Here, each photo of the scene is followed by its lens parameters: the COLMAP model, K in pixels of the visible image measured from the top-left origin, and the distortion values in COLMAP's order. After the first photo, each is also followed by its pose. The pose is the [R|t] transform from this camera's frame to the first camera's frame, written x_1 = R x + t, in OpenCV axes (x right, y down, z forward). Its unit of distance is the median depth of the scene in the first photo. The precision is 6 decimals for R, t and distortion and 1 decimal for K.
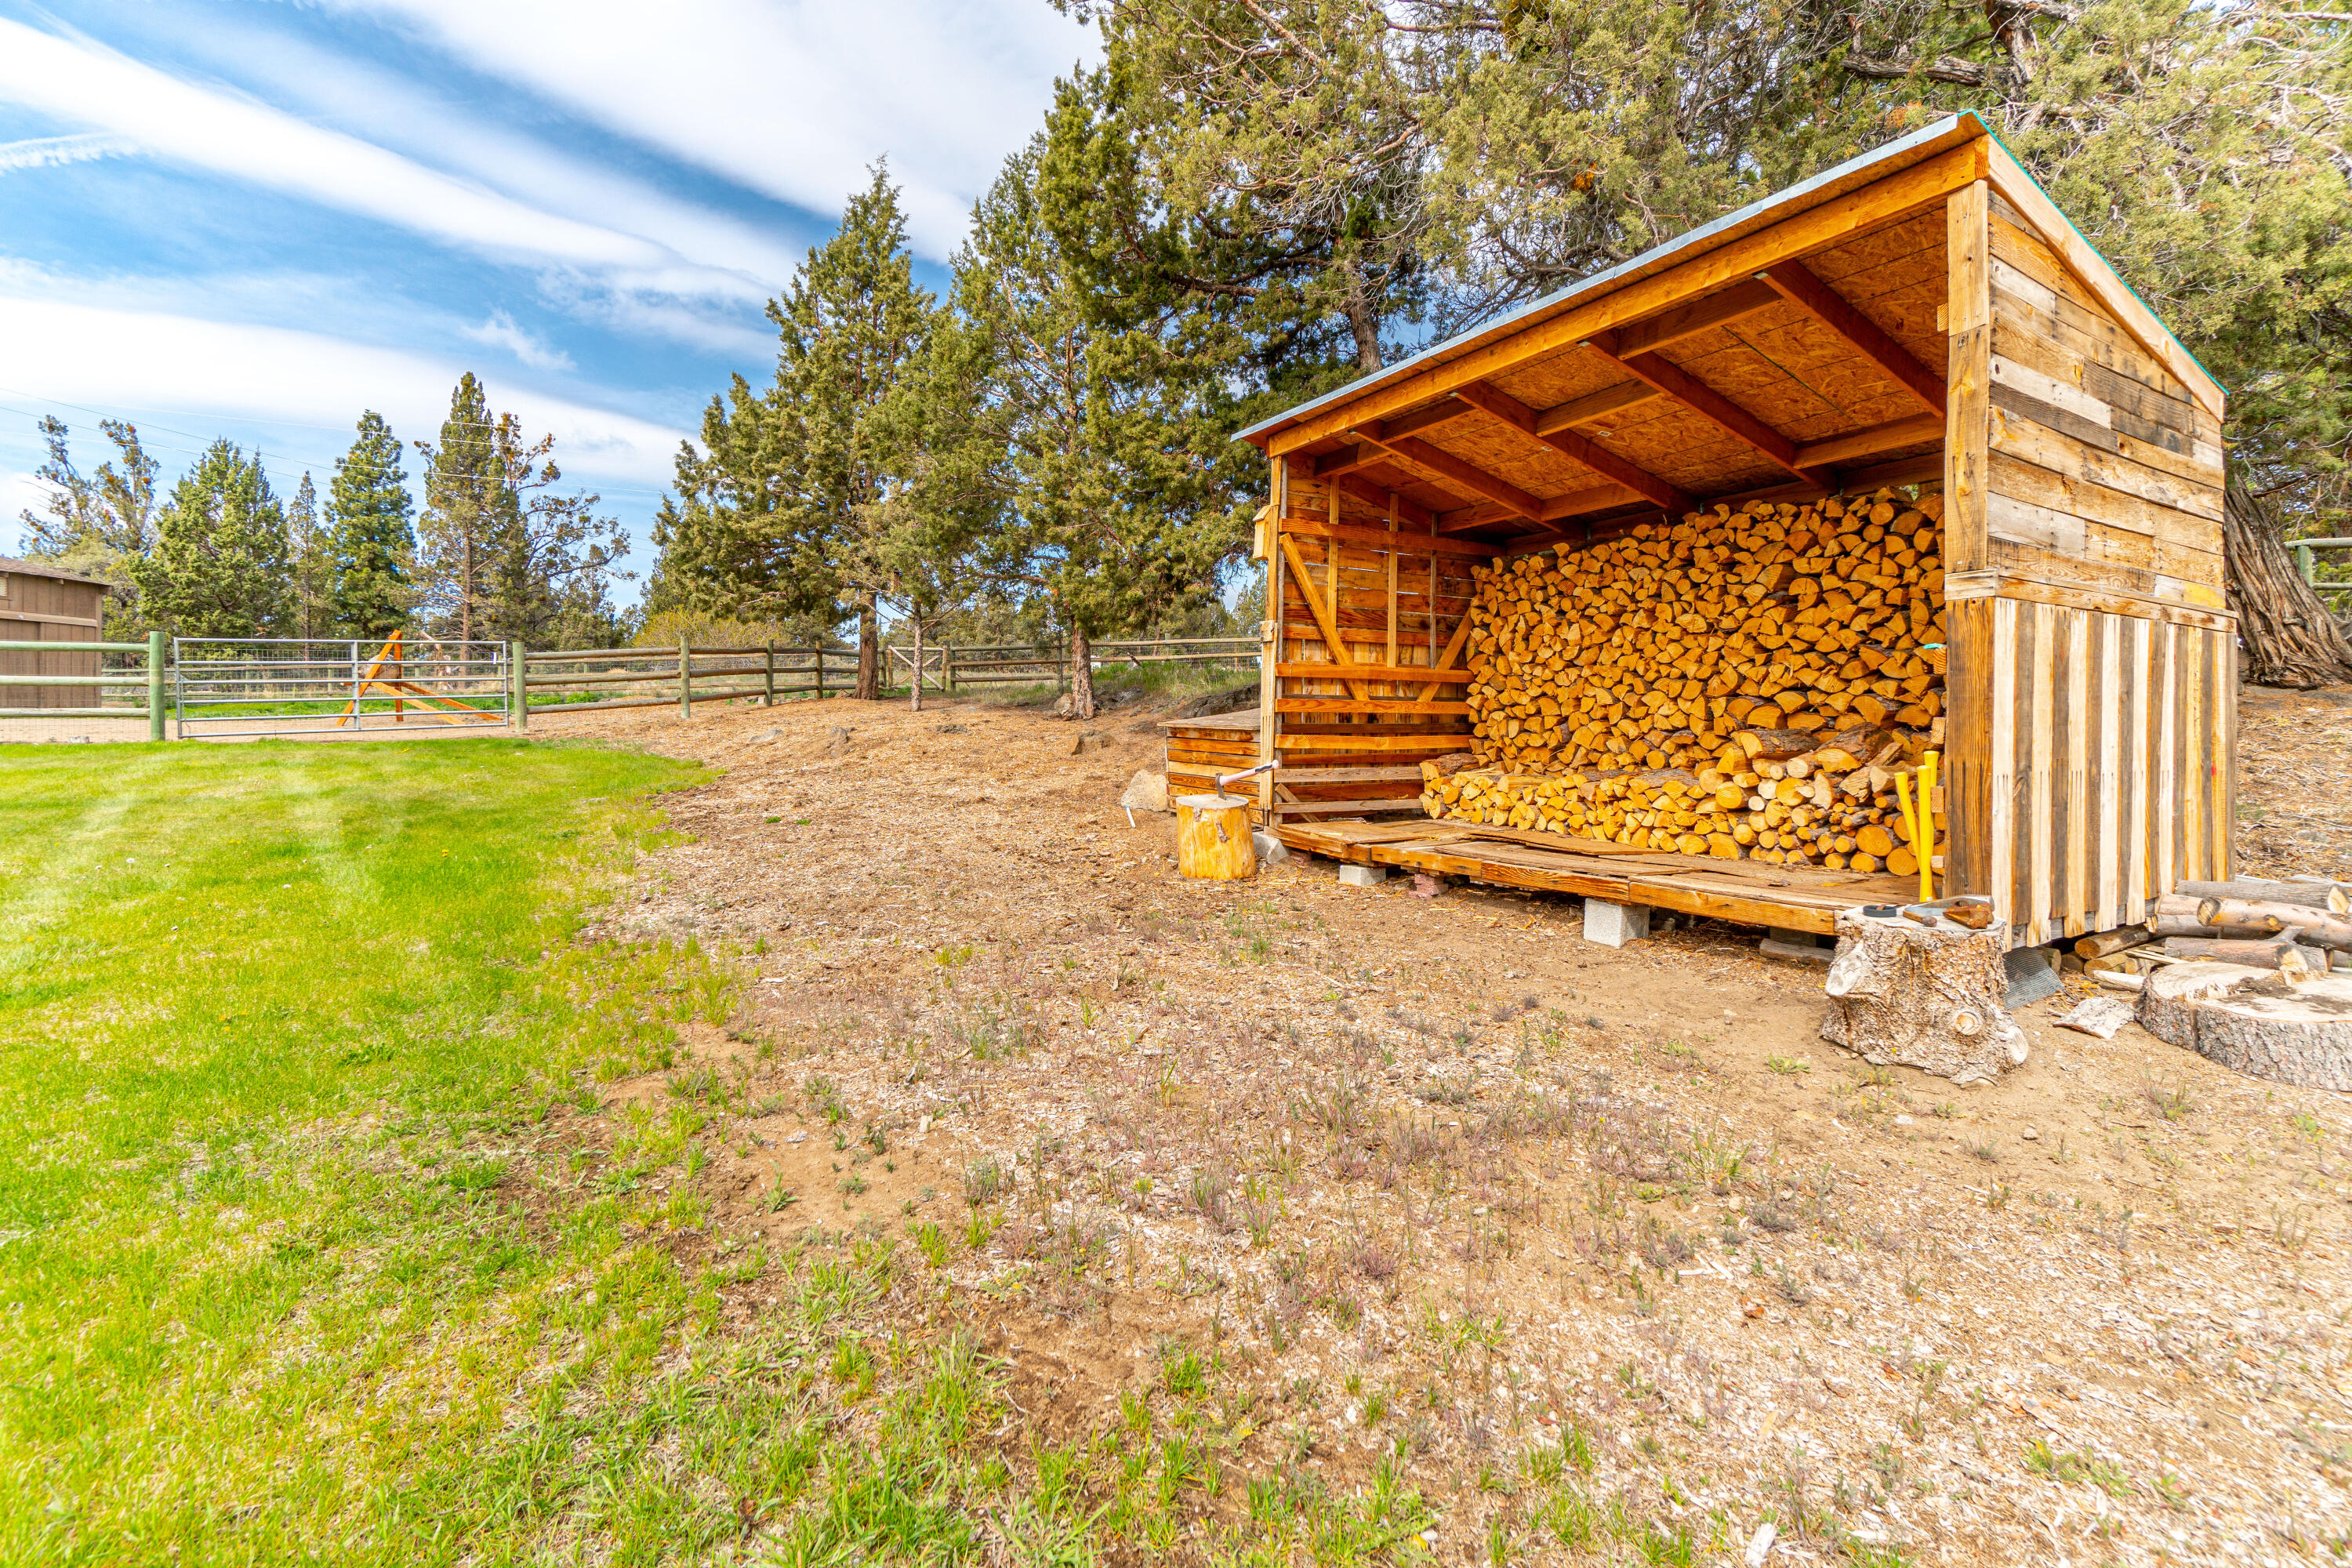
lens RADIAL K [[1032.0, 0, 1186.2], [0, 1032.0, 728.3], [0, 0, 1]] dist [-0.007762, 0.001928]
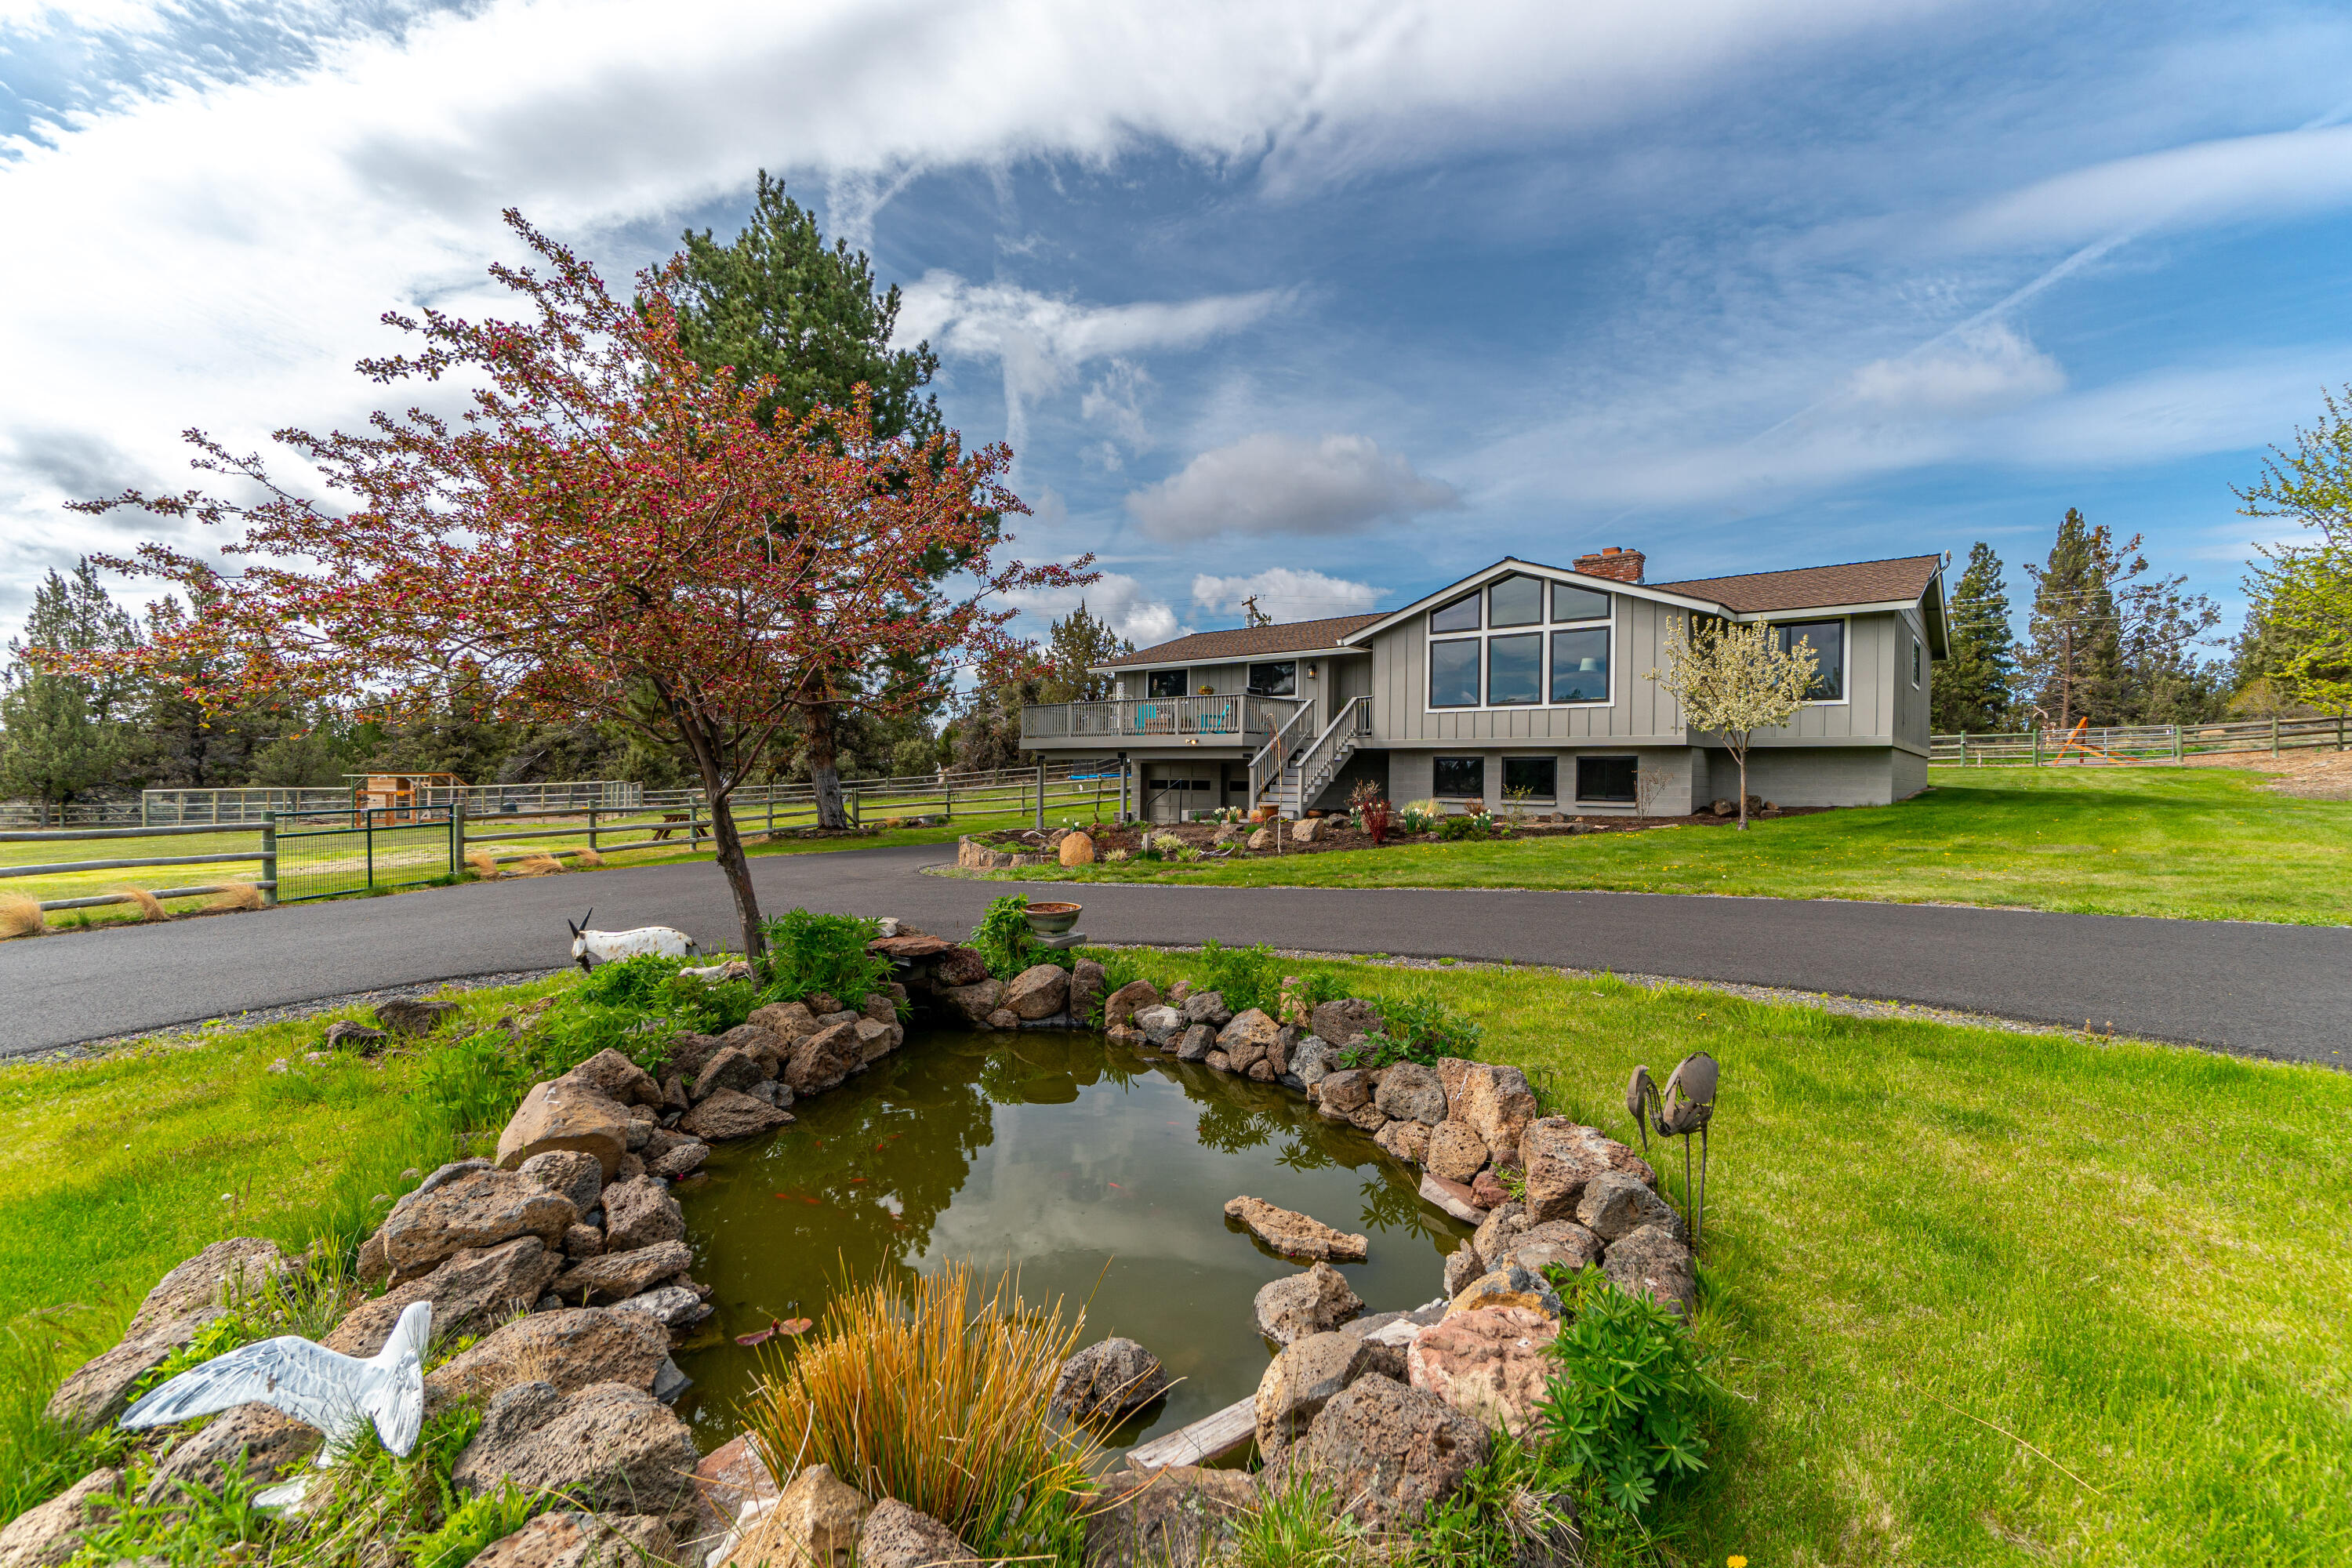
lens RADIAL K [[1032.0, 0, 1184.2], [0, 1032.0, 788.2], [0, 0, 1]] dist [-0.007762, 0.001928]
pose [[0.292083, 0.009558, -0.956345, 0.238969], [-0.008331, 0.999938, 0.007449, 0.015562], [0.956357, 0.005791, 0.292145, -0.480234]]
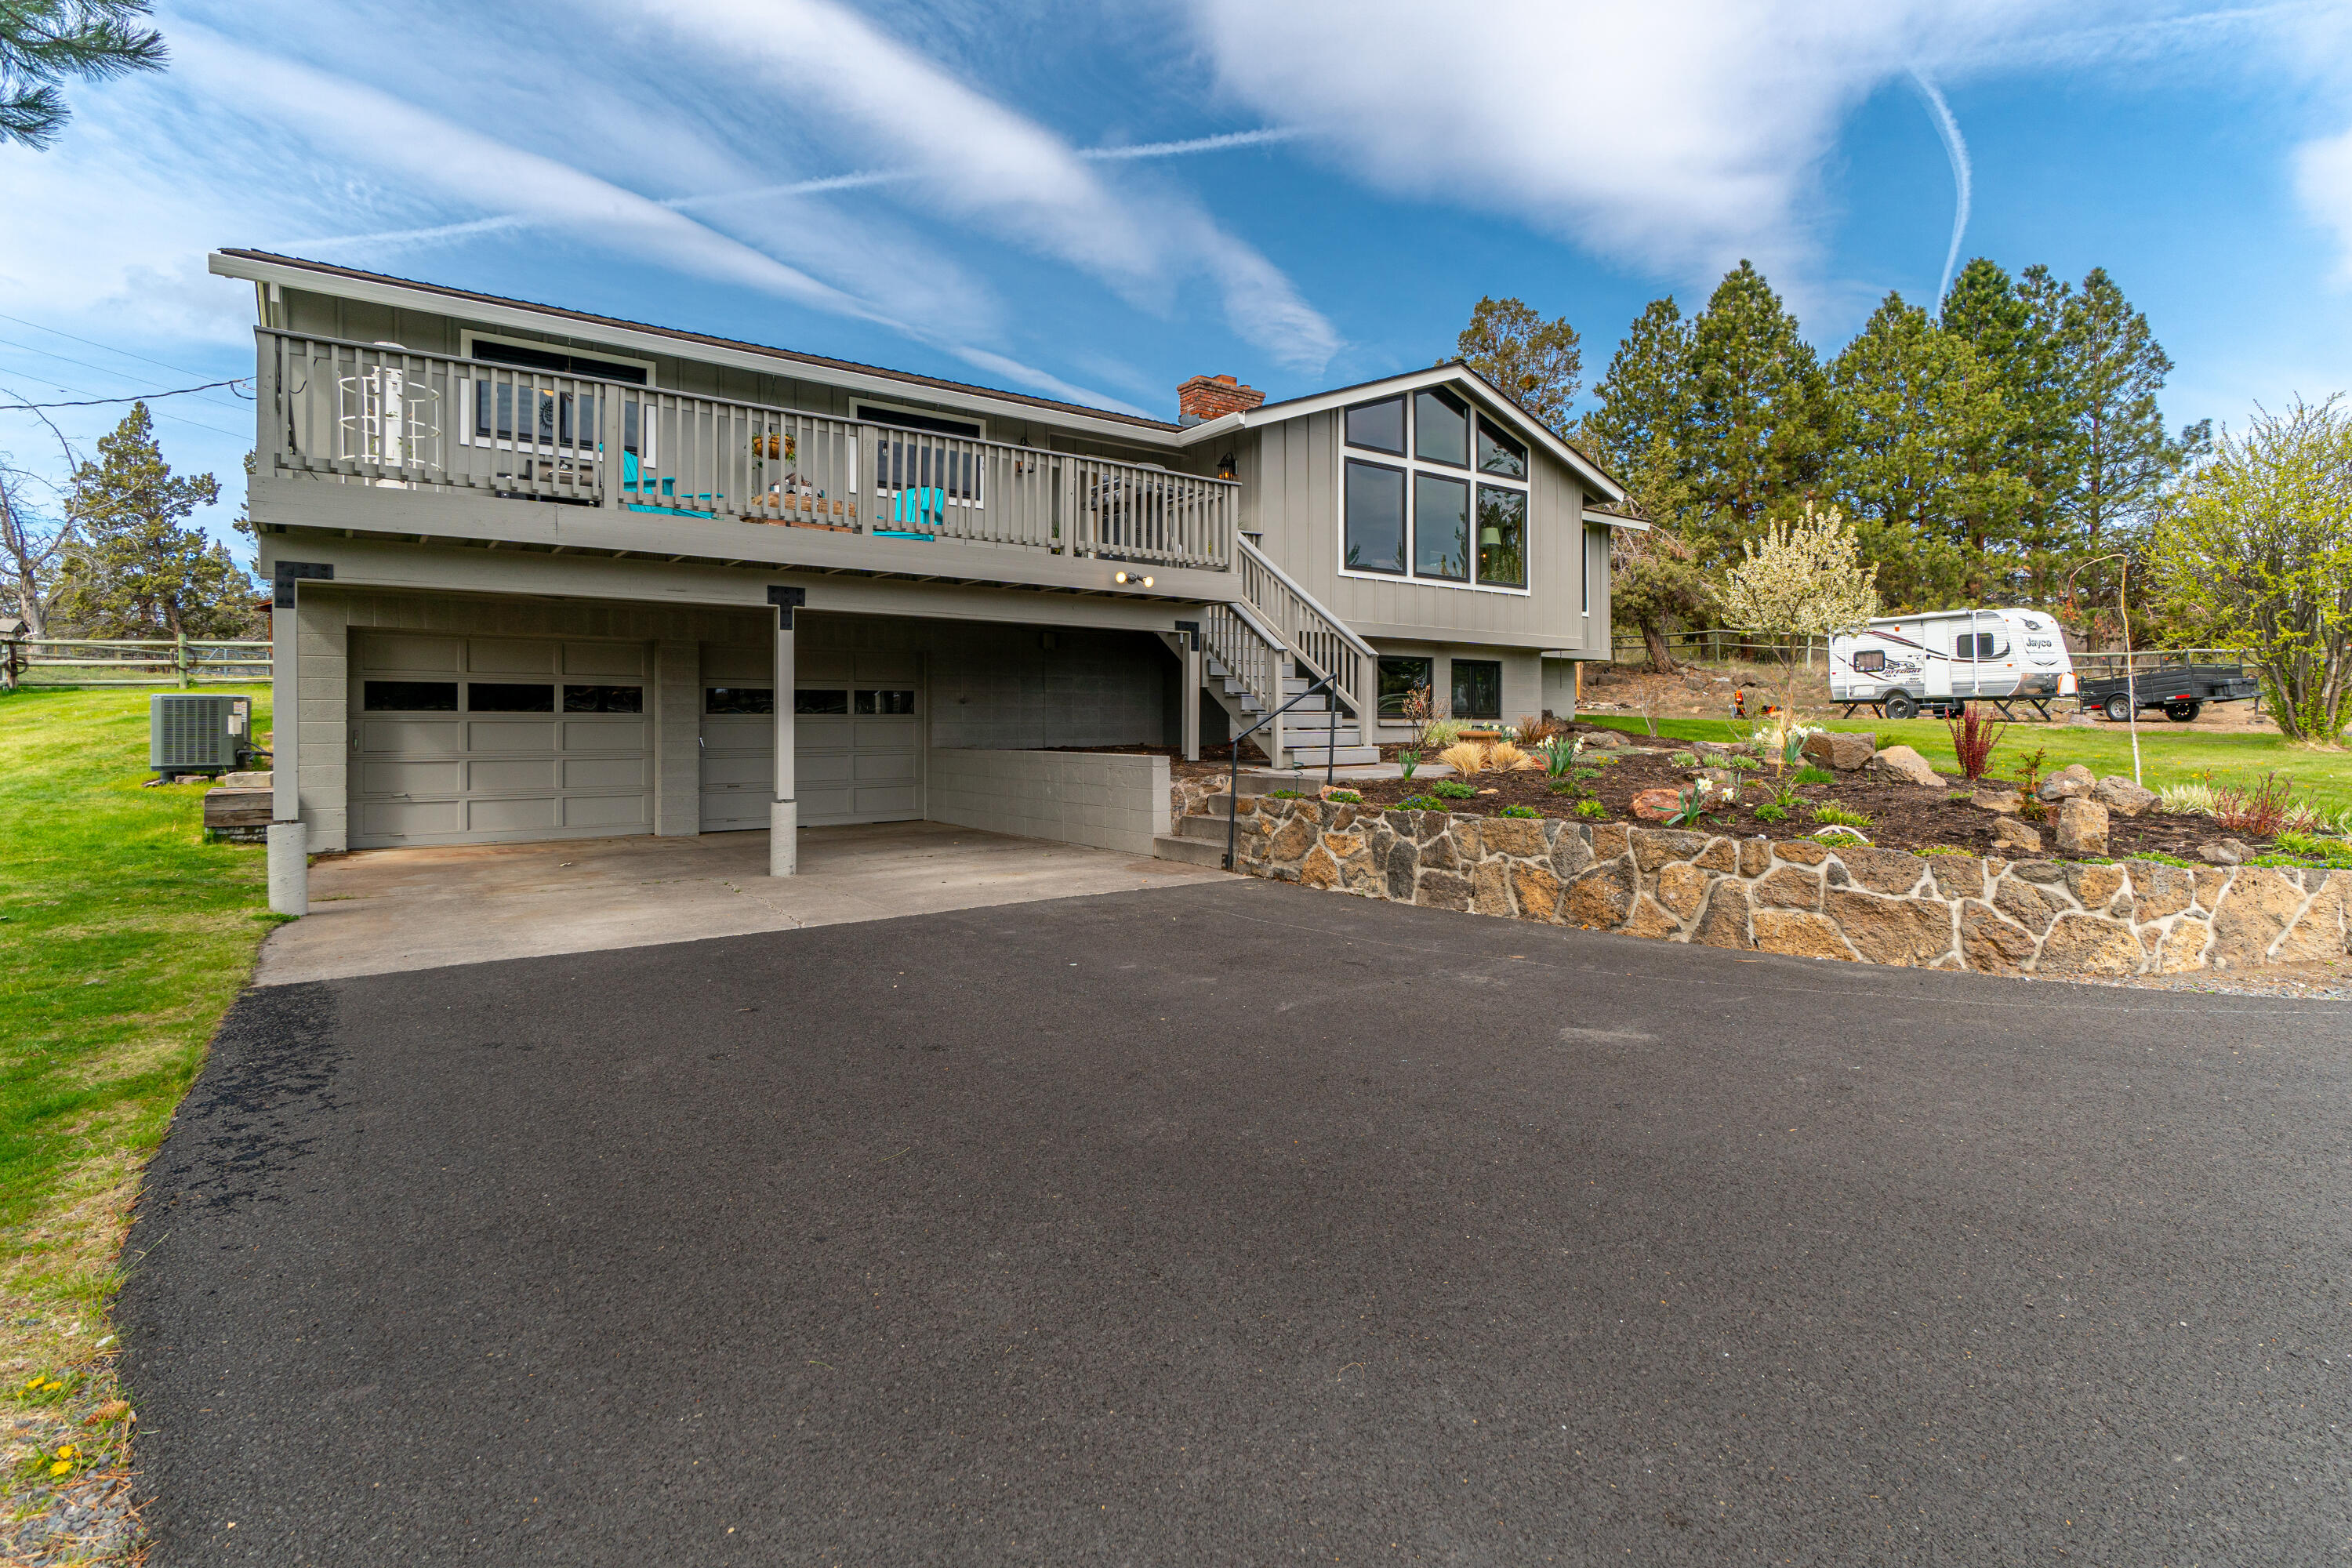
lens RADIAL K [[1119.7, 0, 1112.2], [0, 1119.7, 704.7], [0, 0, 1]] dist [0.012707, -0.002006]
pose [[0.999768, 0.003370, 0.021294, -0.178853], [-0.003124, 0.999929, -0.011540, 0.021965], [-0.021332, 0.011470, 0.999707, -0.533418]]
